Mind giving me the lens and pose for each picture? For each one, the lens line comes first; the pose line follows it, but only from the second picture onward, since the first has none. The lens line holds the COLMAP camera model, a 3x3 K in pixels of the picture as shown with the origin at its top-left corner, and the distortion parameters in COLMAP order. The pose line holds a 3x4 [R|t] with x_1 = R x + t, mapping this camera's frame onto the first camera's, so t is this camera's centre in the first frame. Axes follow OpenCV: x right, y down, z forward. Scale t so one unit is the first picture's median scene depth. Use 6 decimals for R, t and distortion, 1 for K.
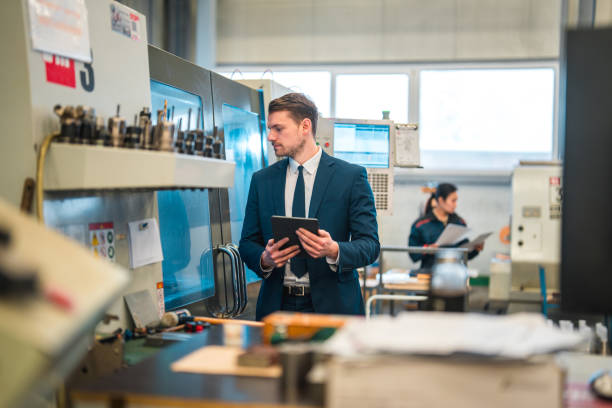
lens RADIAL K [[808.0, 0, 306.0], [0, 808.0, 204.0], [0, 0, 1]] dist [-0.107196, 0.706386]
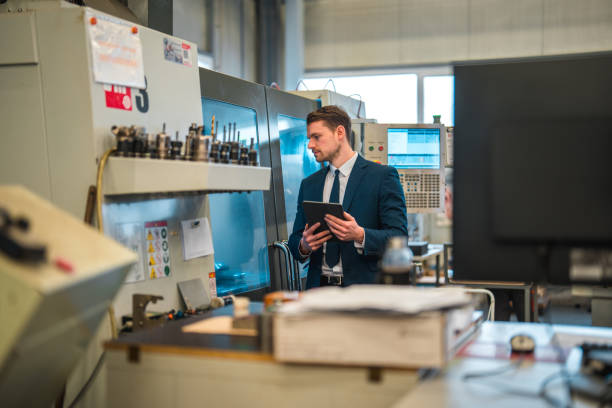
lens RADIAL K [[808.0, 0, 306.0], [0, 808.0, 204.0], [0, 0, 1]] dist [-0.107196, 0.706386]
pose [[0.991545, -0.017927, -0.128518, 0.121974], [0.017674, 0.999839, -0.003107, 0.005014], [0.128553, 0.000810, 0.991702, -0.161230]]
